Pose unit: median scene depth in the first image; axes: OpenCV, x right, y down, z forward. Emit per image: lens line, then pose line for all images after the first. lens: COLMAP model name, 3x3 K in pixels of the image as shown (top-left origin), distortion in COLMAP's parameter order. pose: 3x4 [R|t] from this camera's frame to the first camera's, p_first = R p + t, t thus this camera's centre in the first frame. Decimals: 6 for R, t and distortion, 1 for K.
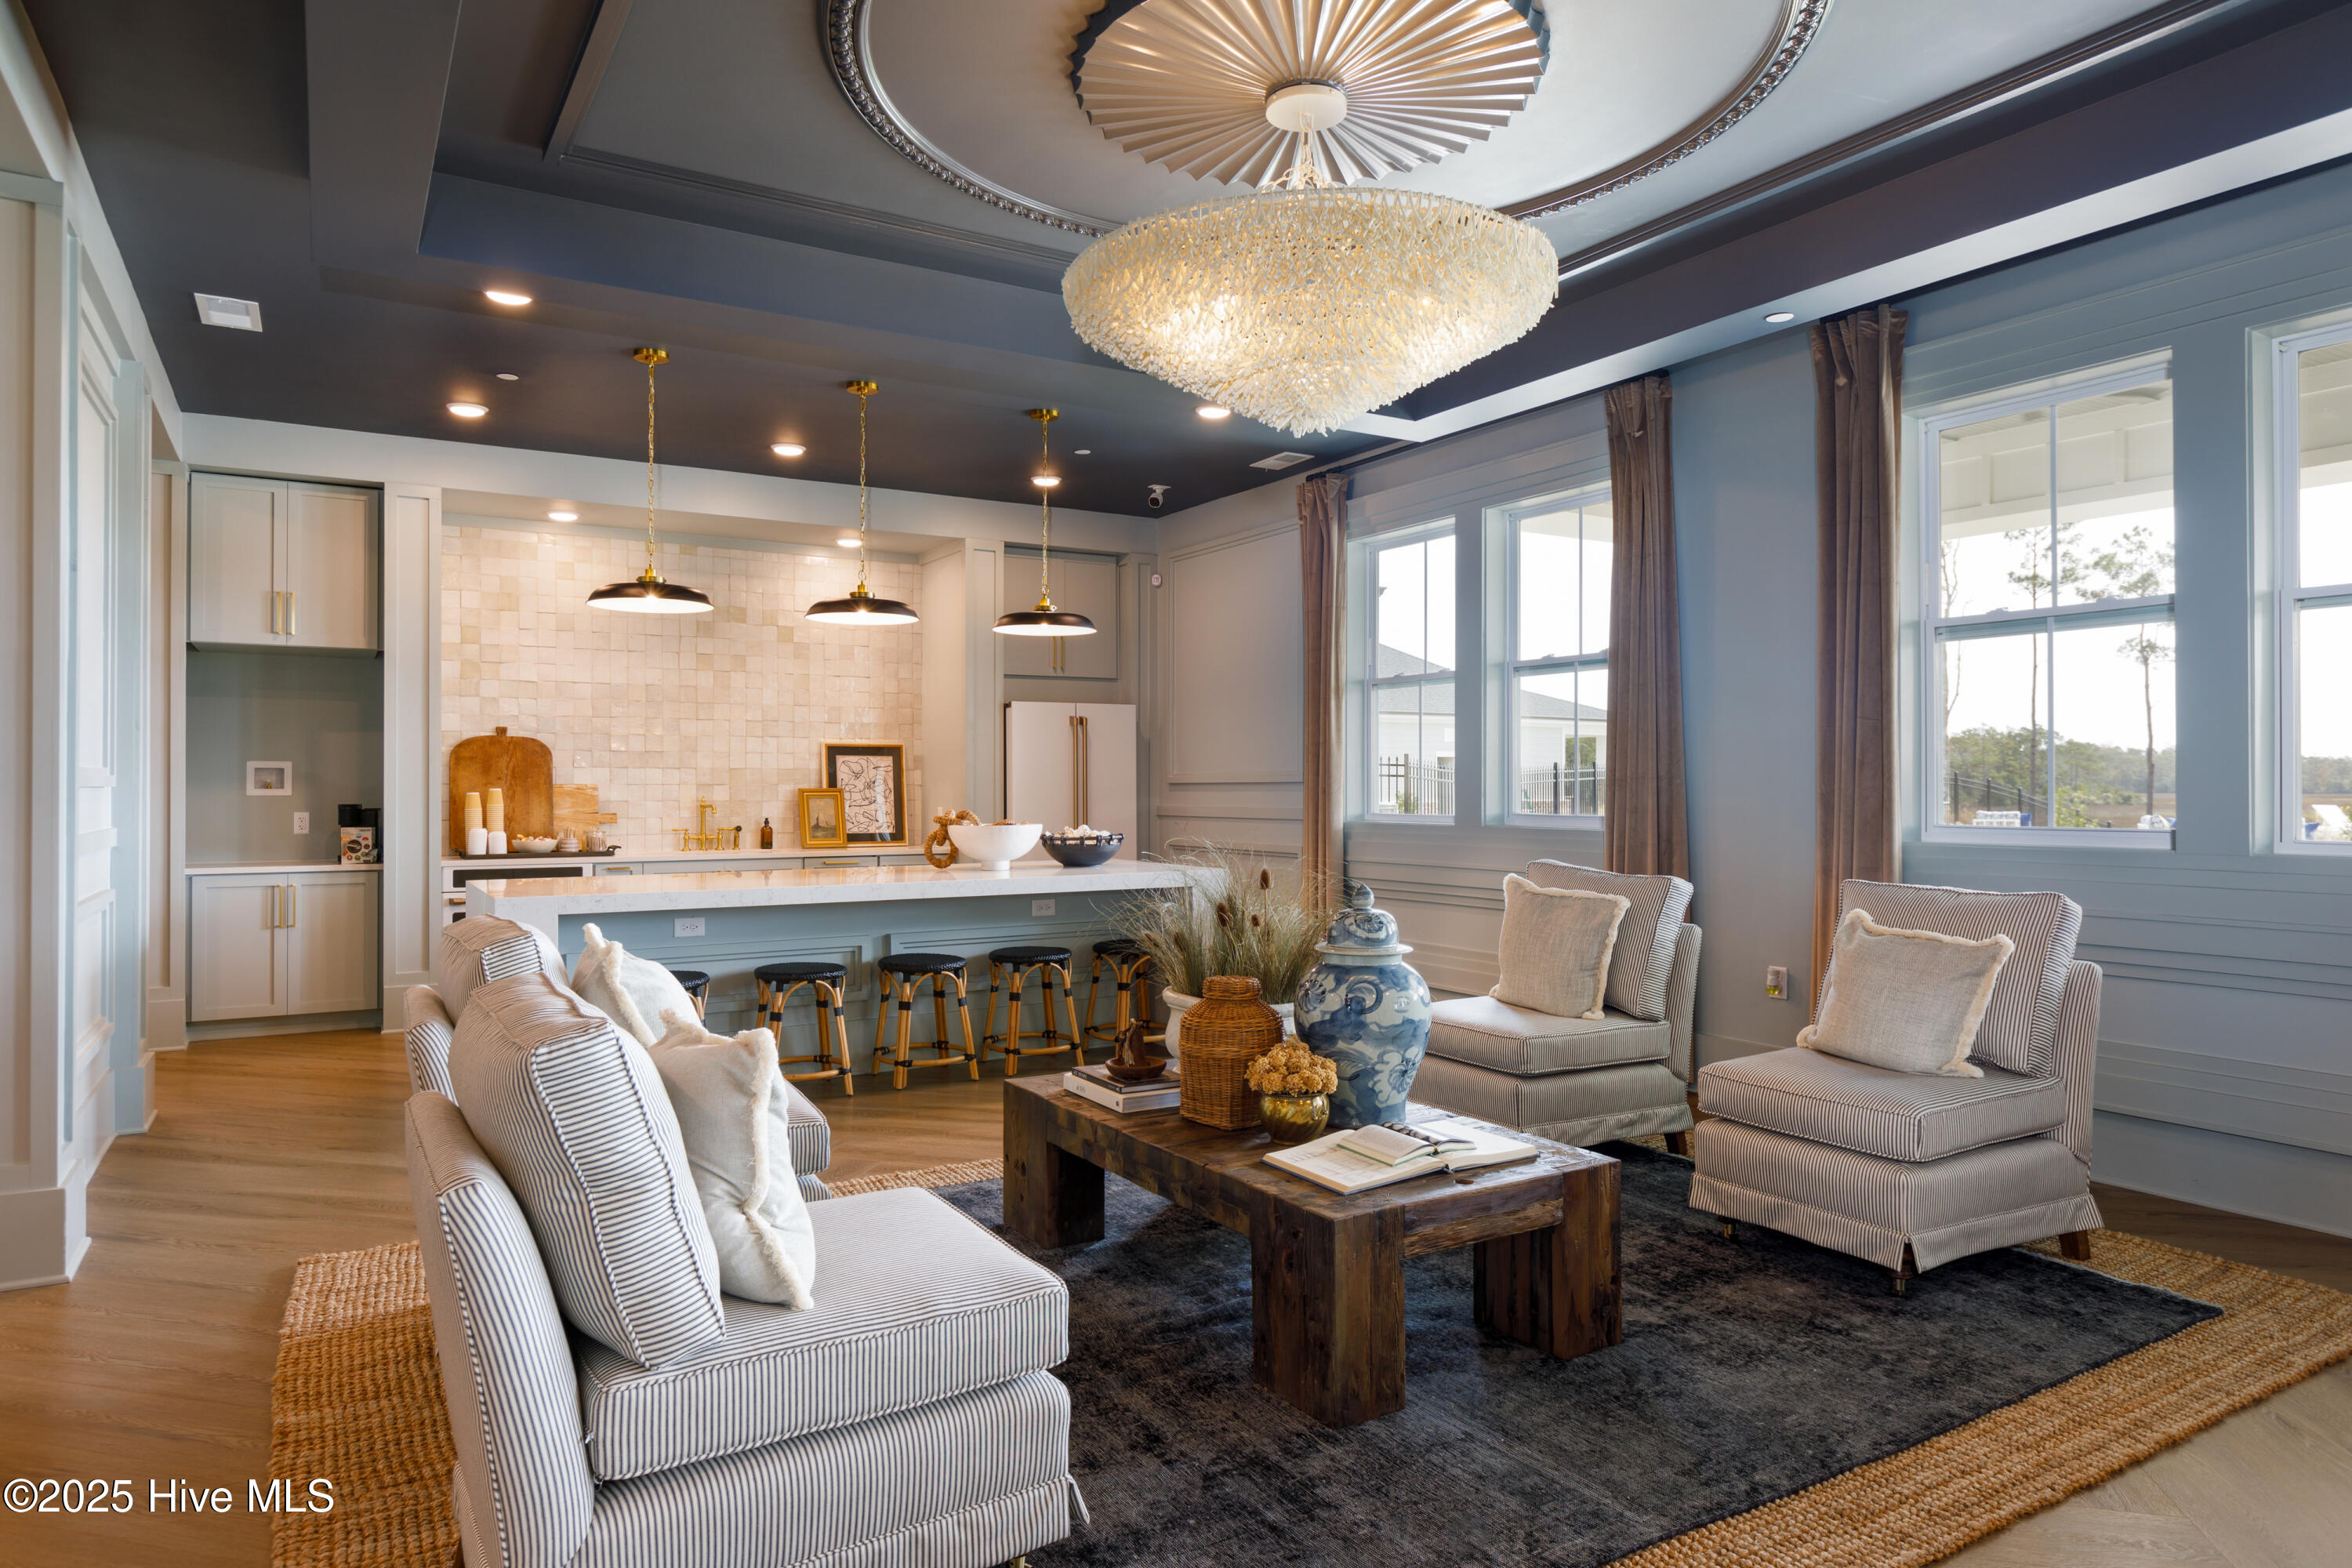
lens RADIAL K [[1410.4, 0, 1156.2], [0, 1410.4, 777.9], [0, 0, 1]] dist [-0.006861, 0.001520]
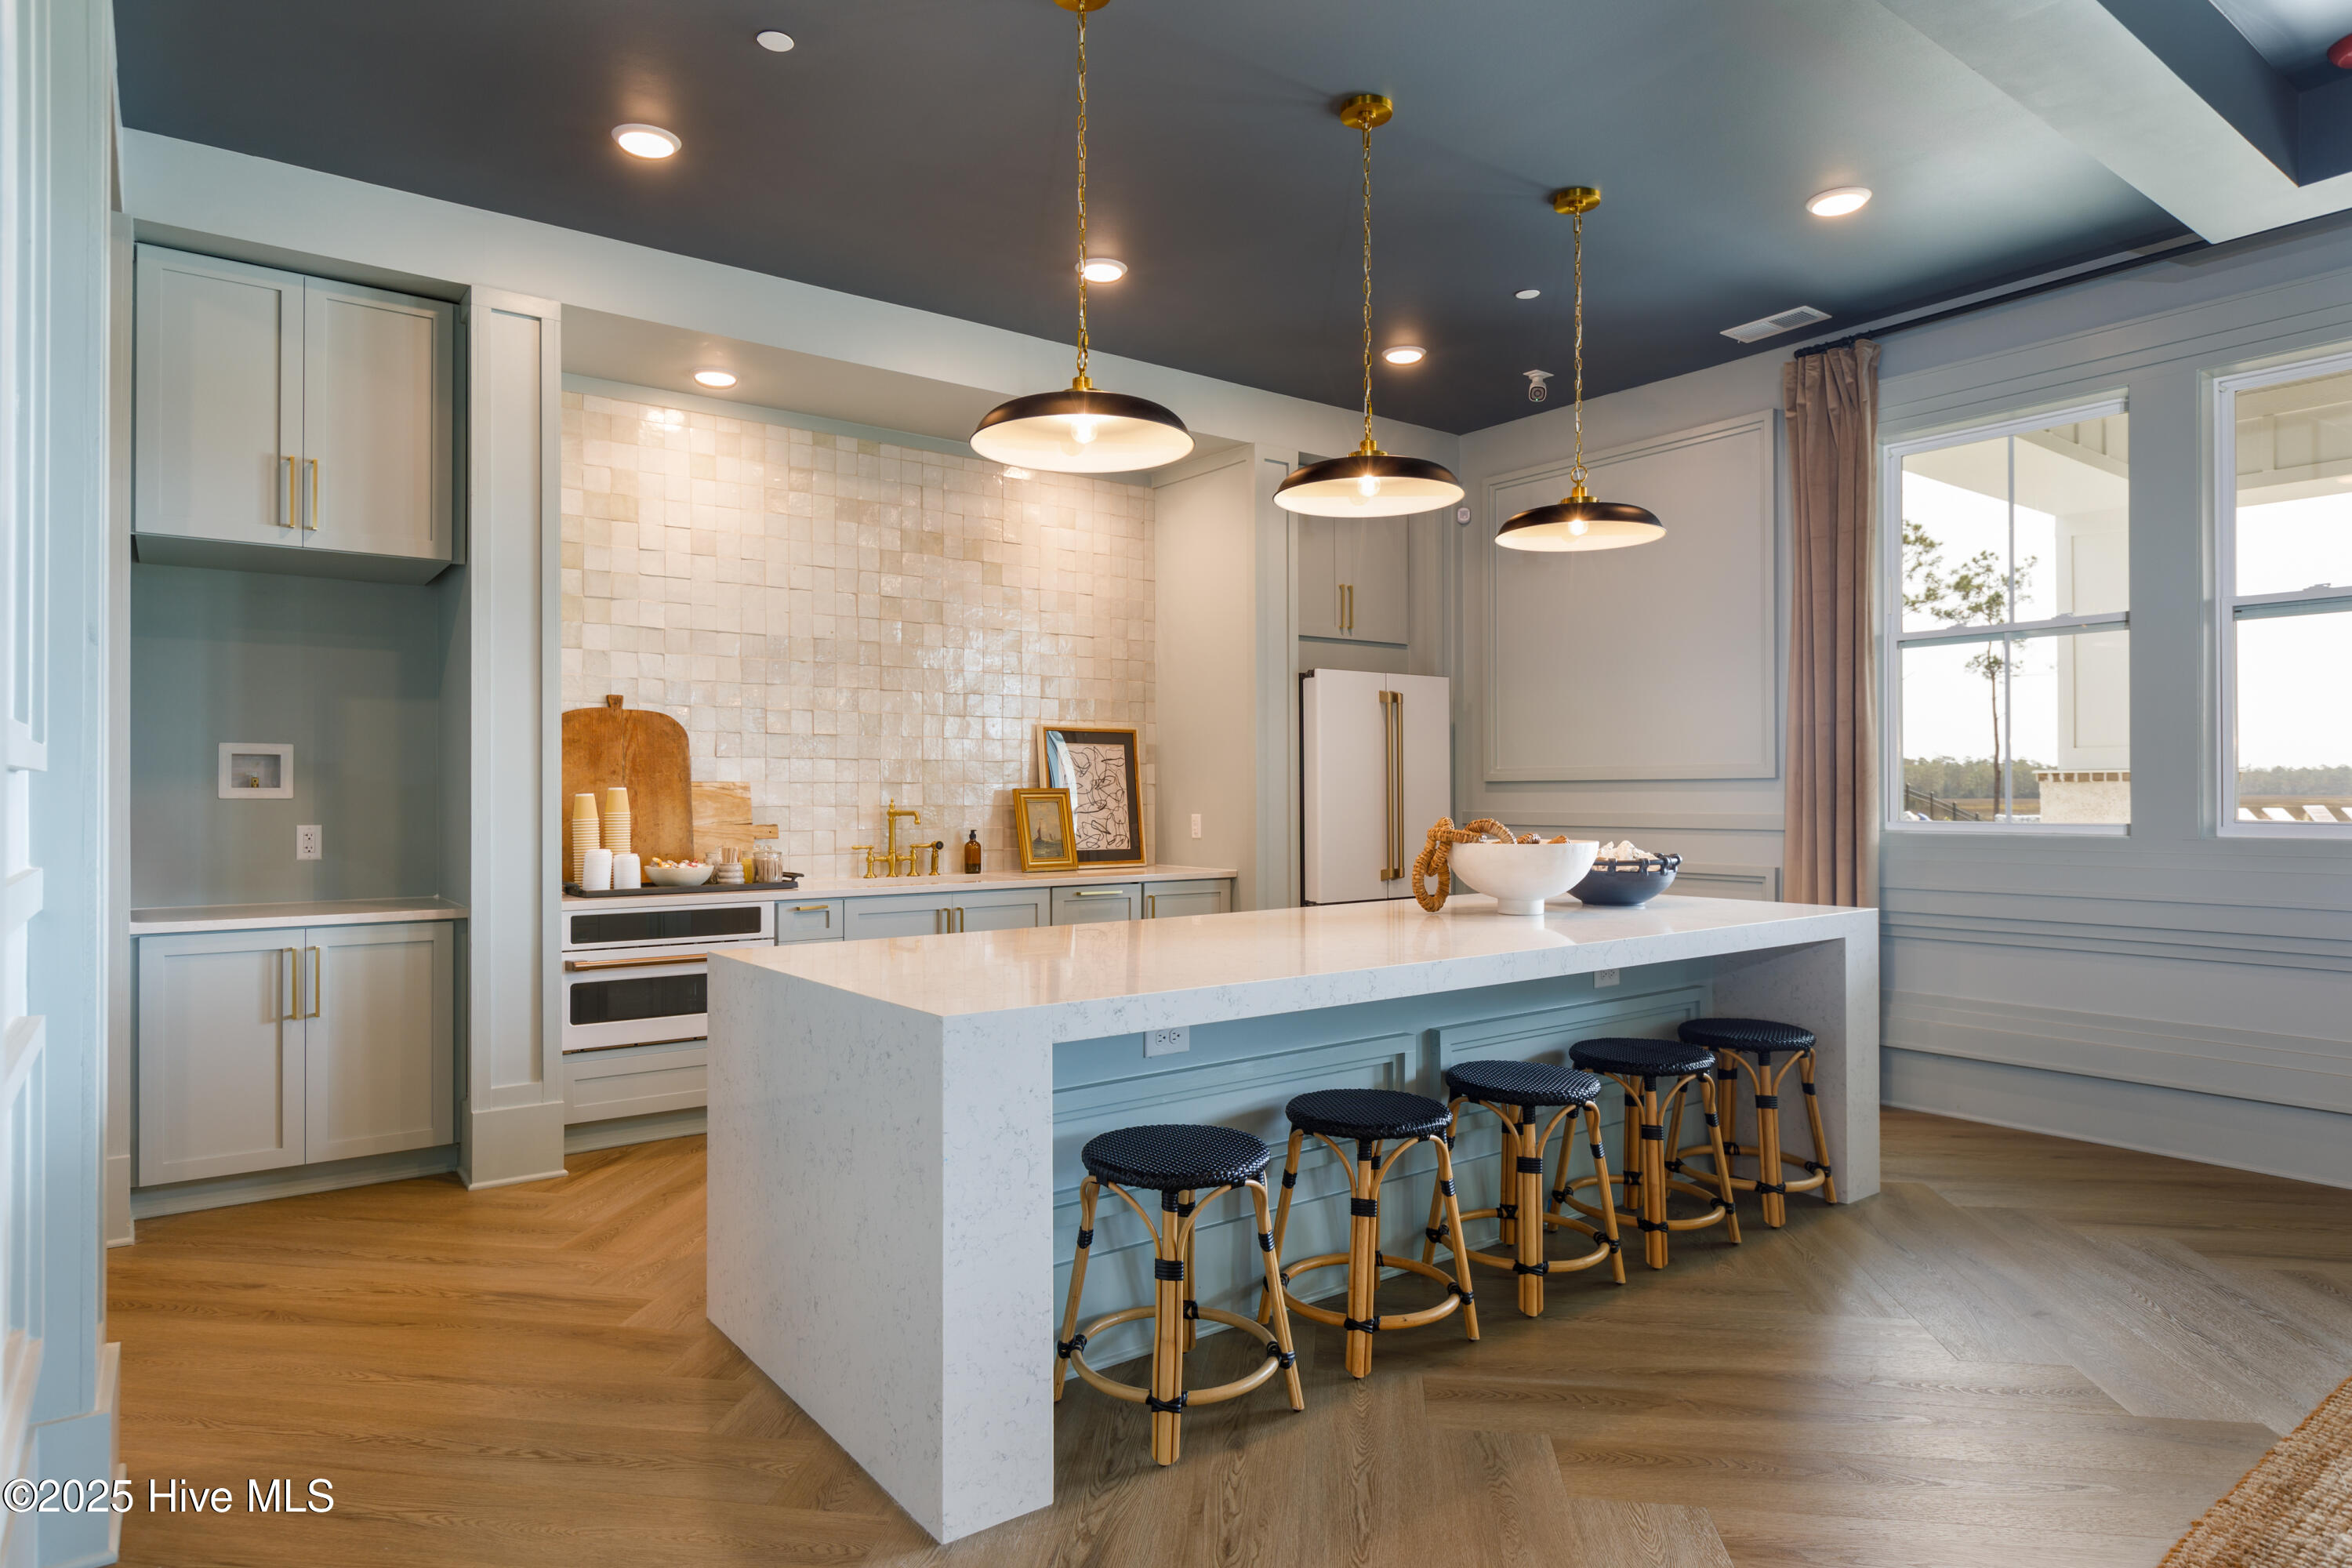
lens RADIAL K [[1370.3, 0, 1194.7], [0, 1370.3, 783.7], [0, 0, 1]] dist [-0.012213, 0.004143]
pose [[0.994623, -0.000384, 0.103565, -0.277431], [0.000459, 1.000000, -0.000697, 0.006524], [-0.103565, 0.000741, 0.994622, 0.352891]]
